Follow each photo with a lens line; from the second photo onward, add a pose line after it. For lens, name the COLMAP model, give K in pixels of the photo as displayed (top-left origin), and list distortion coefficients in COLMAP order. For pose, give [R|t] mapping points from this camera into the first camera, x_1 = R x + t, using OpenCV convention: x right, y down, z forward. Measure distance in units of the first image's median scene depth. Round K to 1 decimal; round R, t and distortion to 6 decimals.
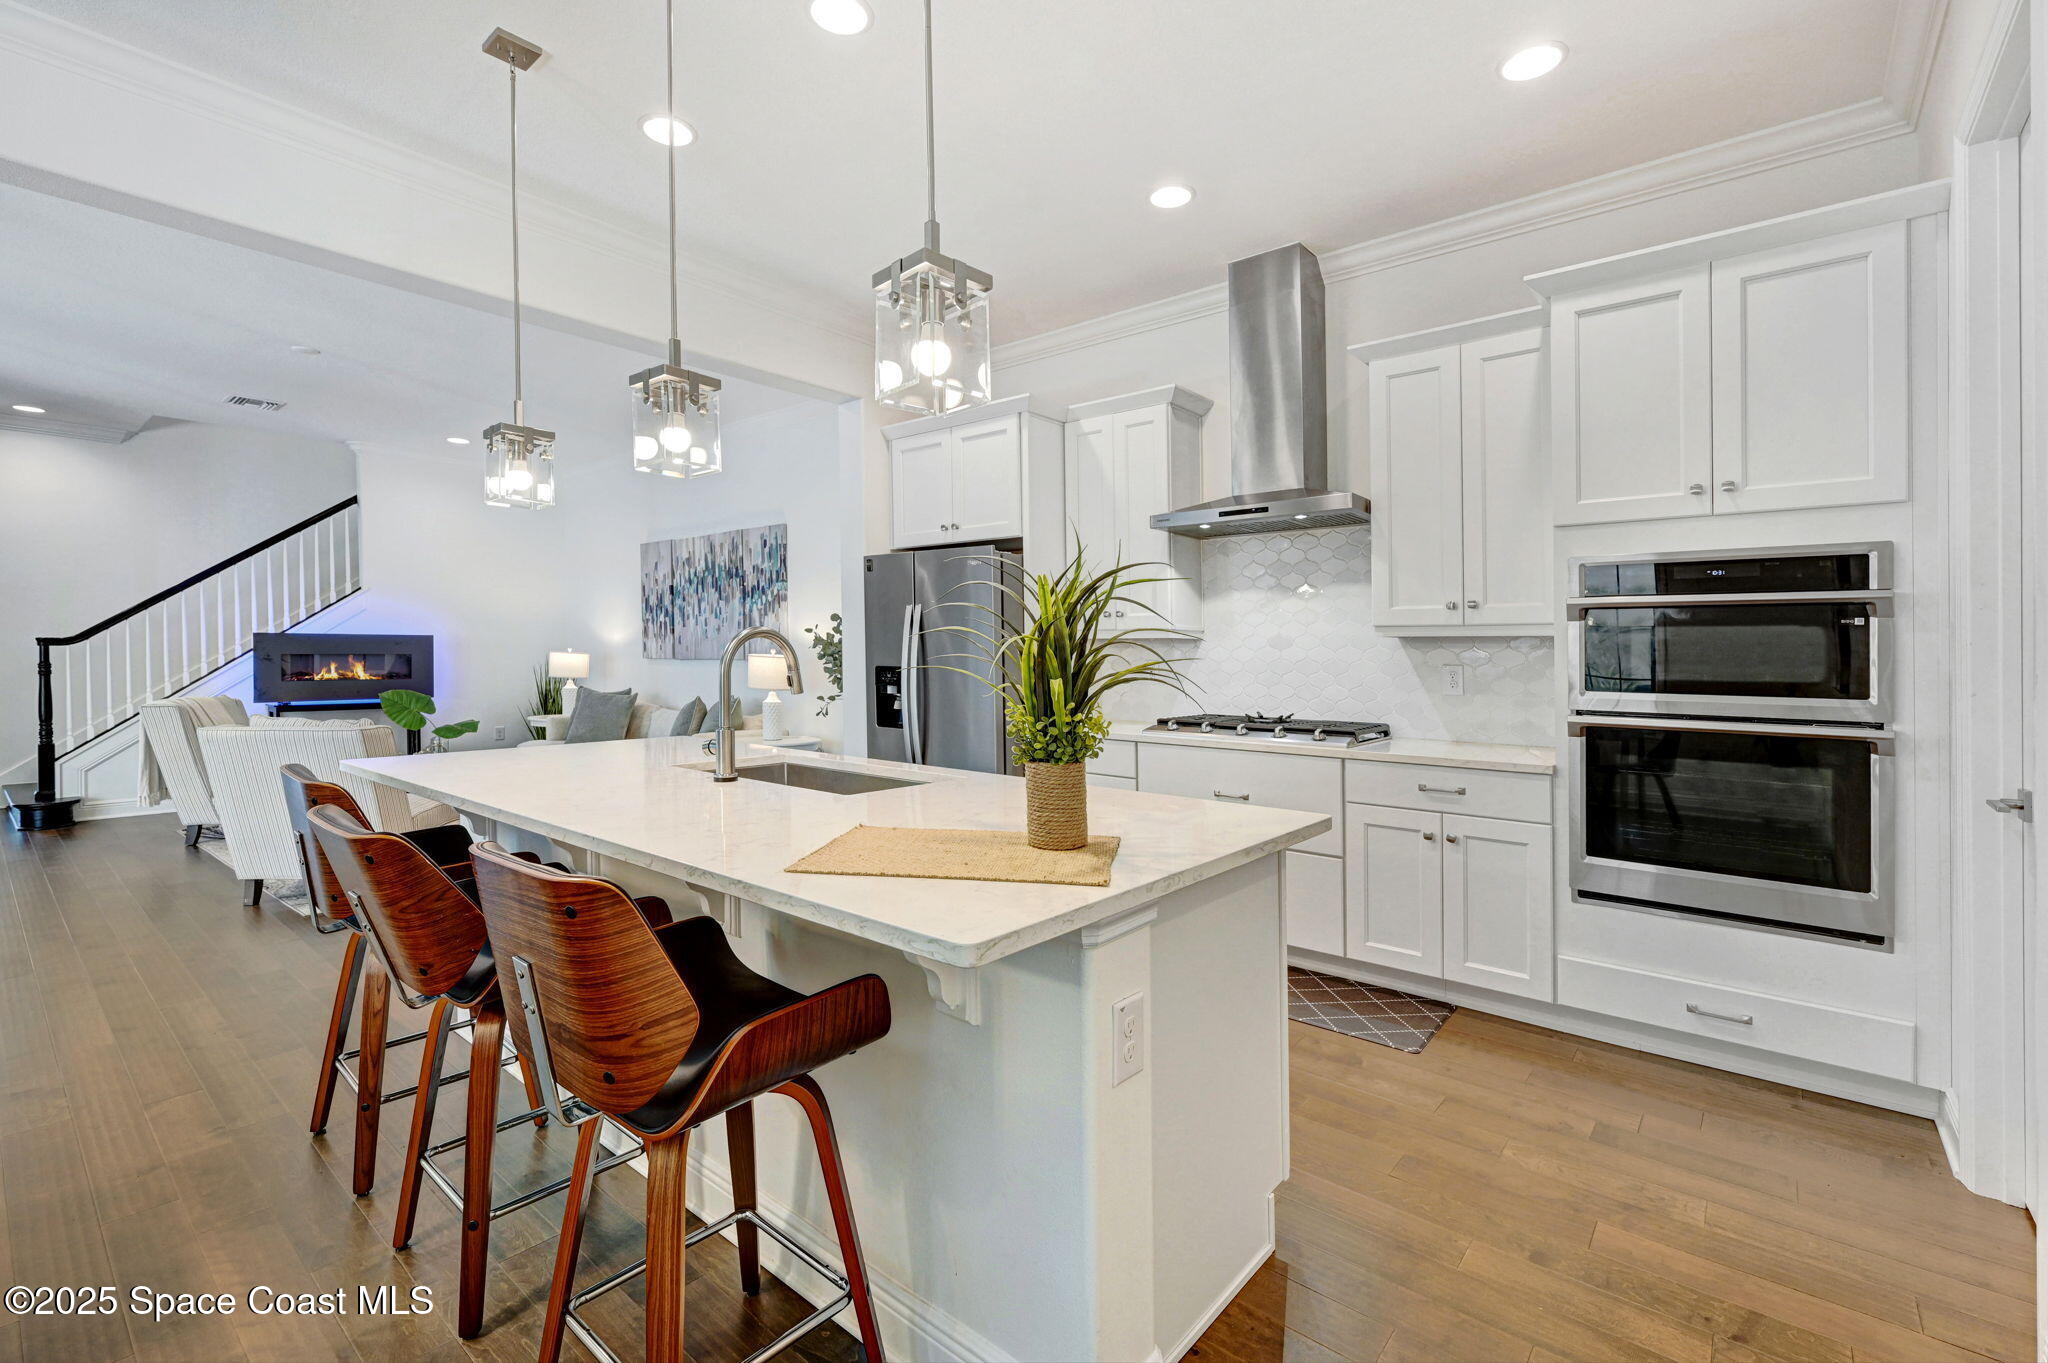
lens RADIAL K [[899.6, 0, 1040.7], [0, 899.6, 651.9], [0, 0, 1]] dist [0.001512, 0.000071]
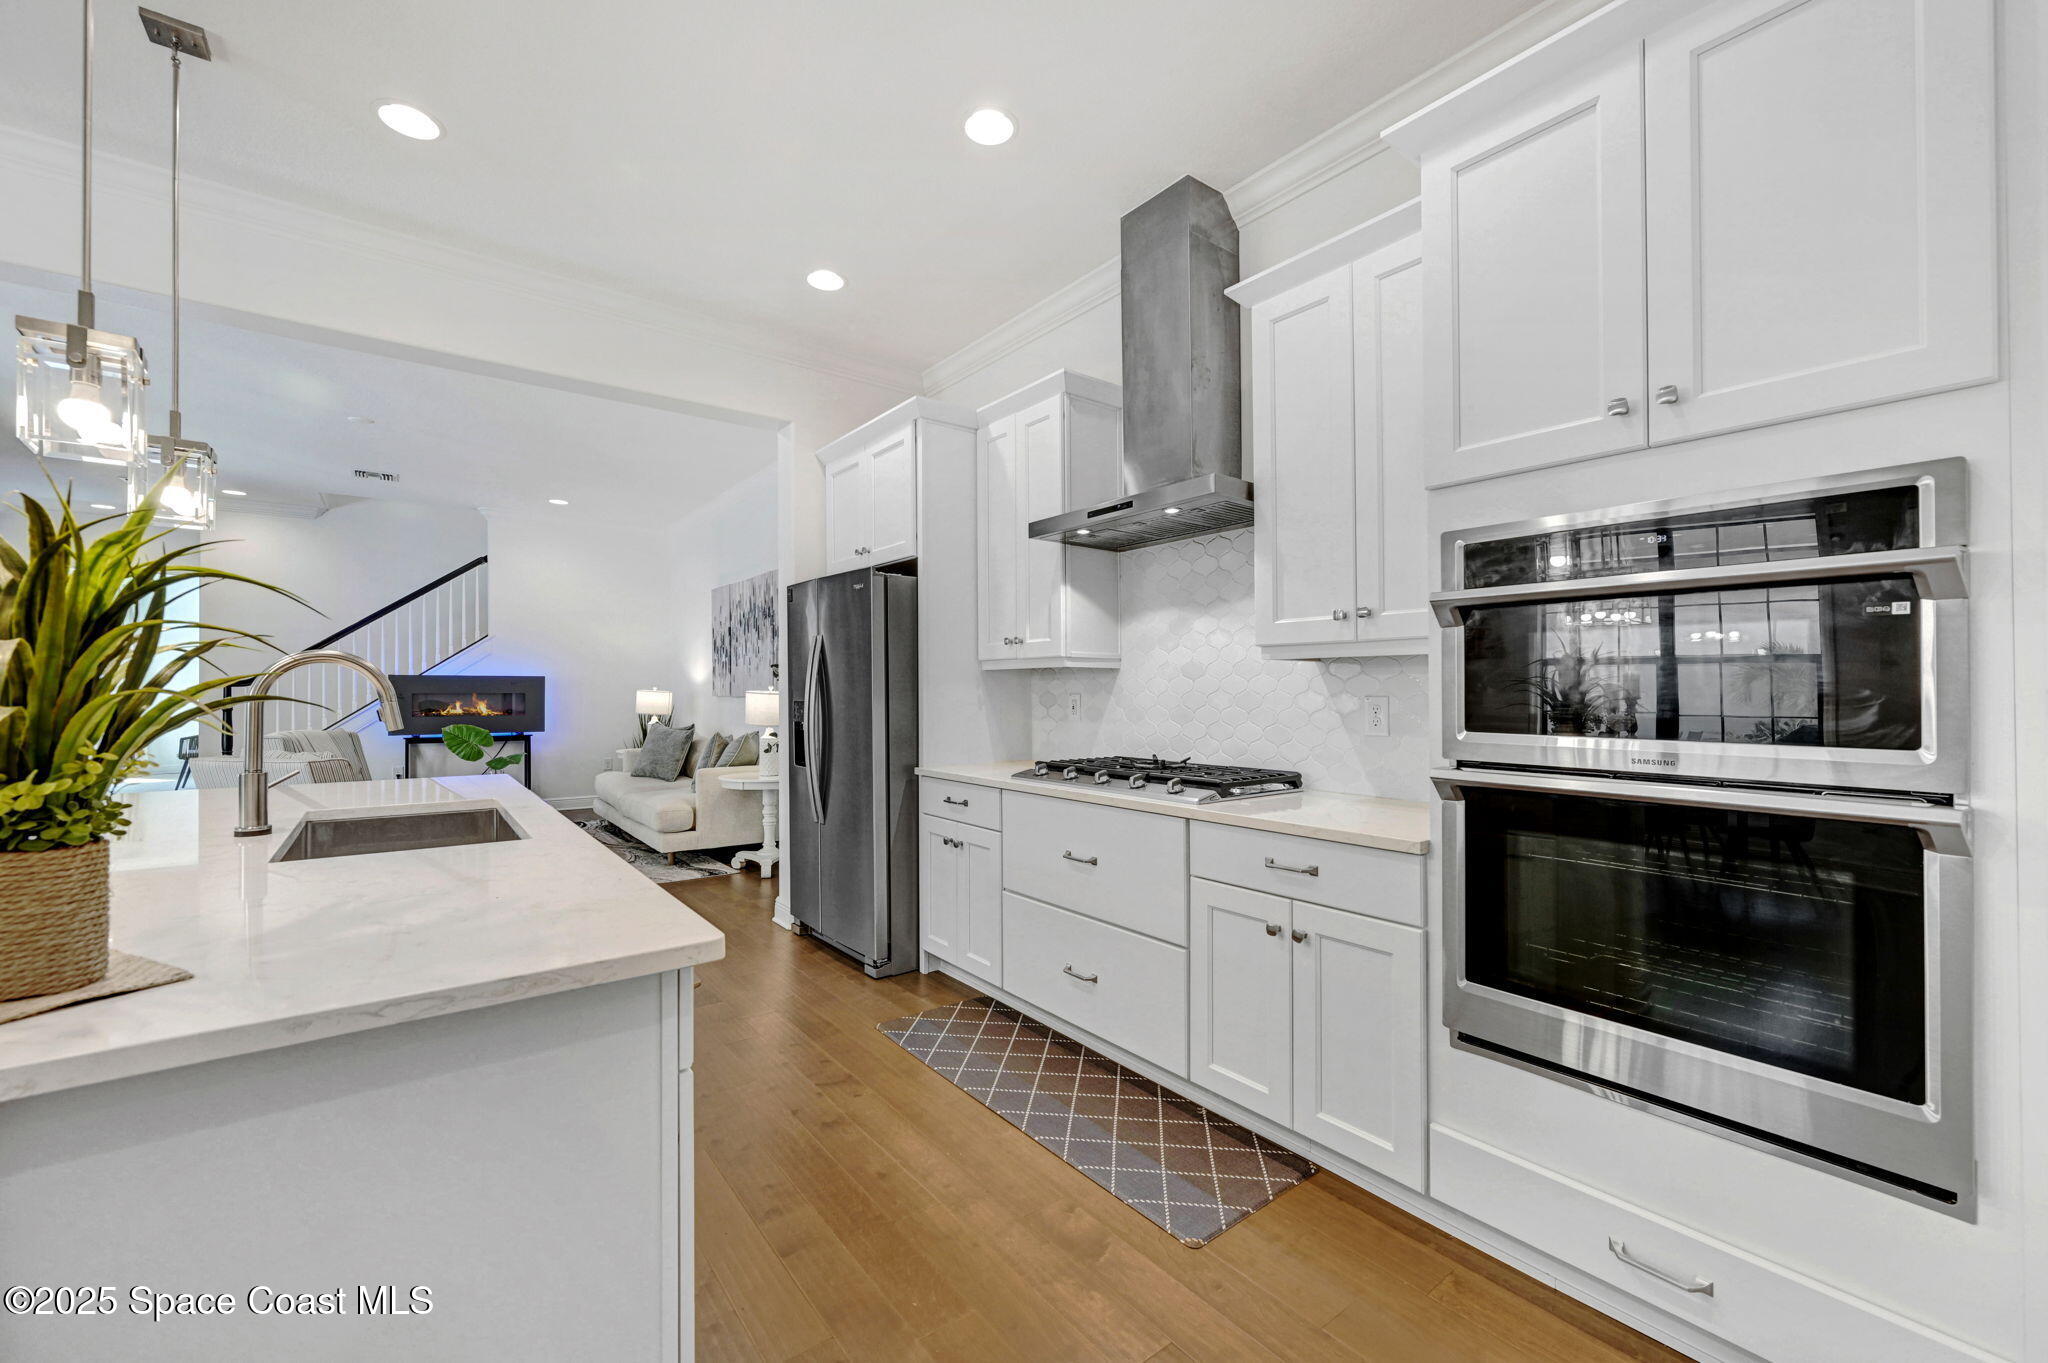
lens RADIAL K [[831.3, 0, 1040.0], [0, 831.3, 686.6], [0, 0, 1]] dist [0.001460, 0.000210]
pose [[0.975874, -0.005549, -0.218263, 0.325518], [0.004040, 0.999965, -0.007358, 0.010140], [0.218296, 0.006299, 0.975862, 0.249910]]
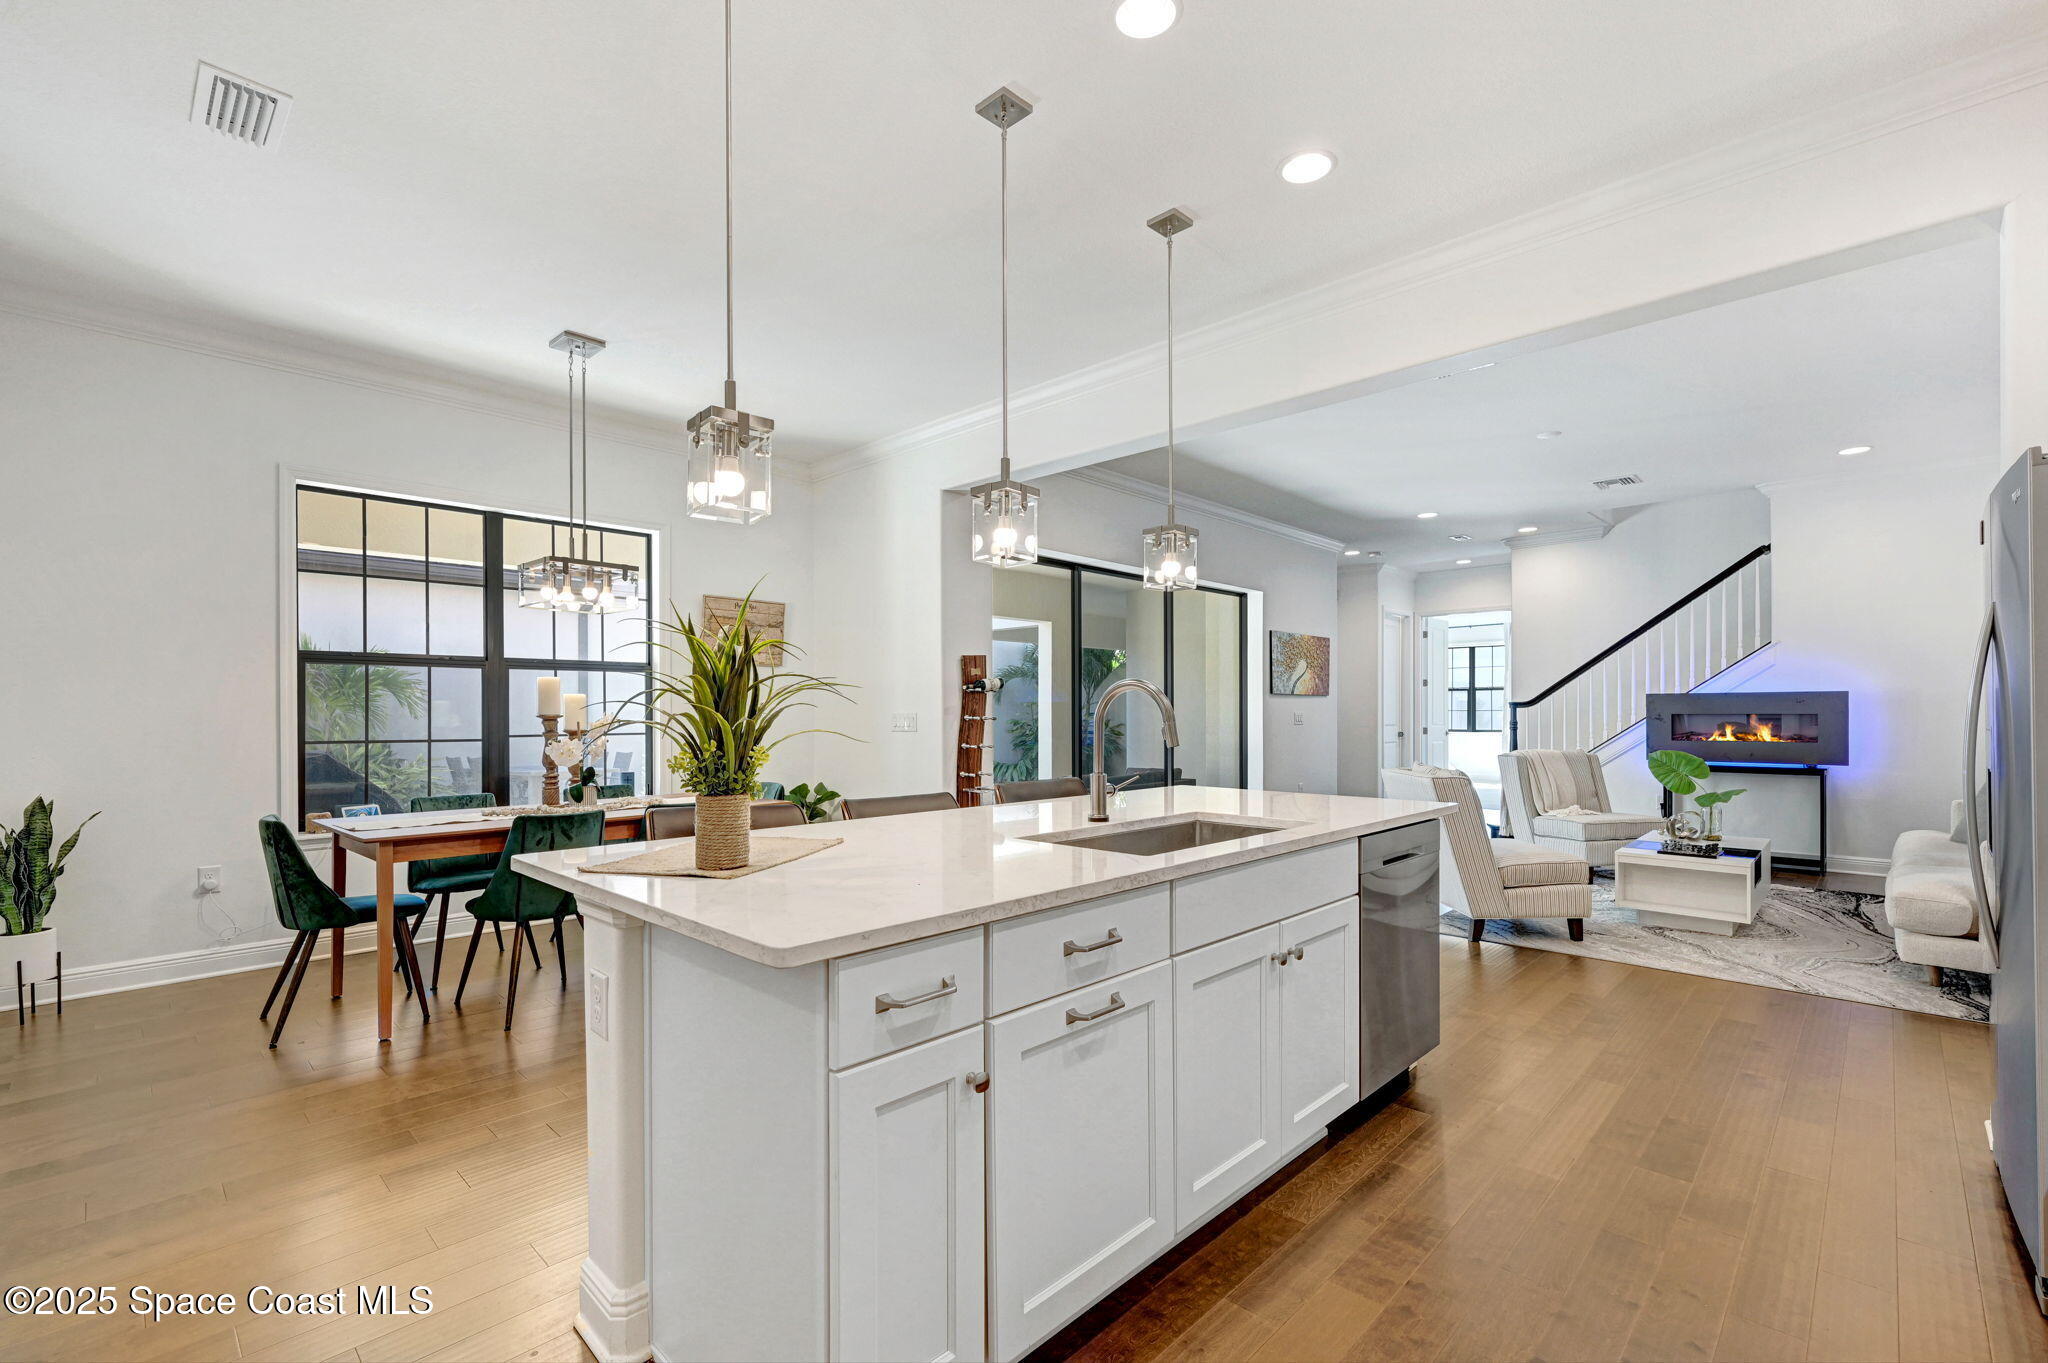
lens RADIAL K [[890.3, 0, 1014.5], [0, 890.3, 698.7], [0, 0, 1]] dist [-0.000061, 0.000001]
pose [[-0.085612, -0.021991, -0.996086, 0.454261], [0.000466, 0.999755, -0.022112, 0.014300], [0.996328, -0.002357, -0.085581, 0.619652]]
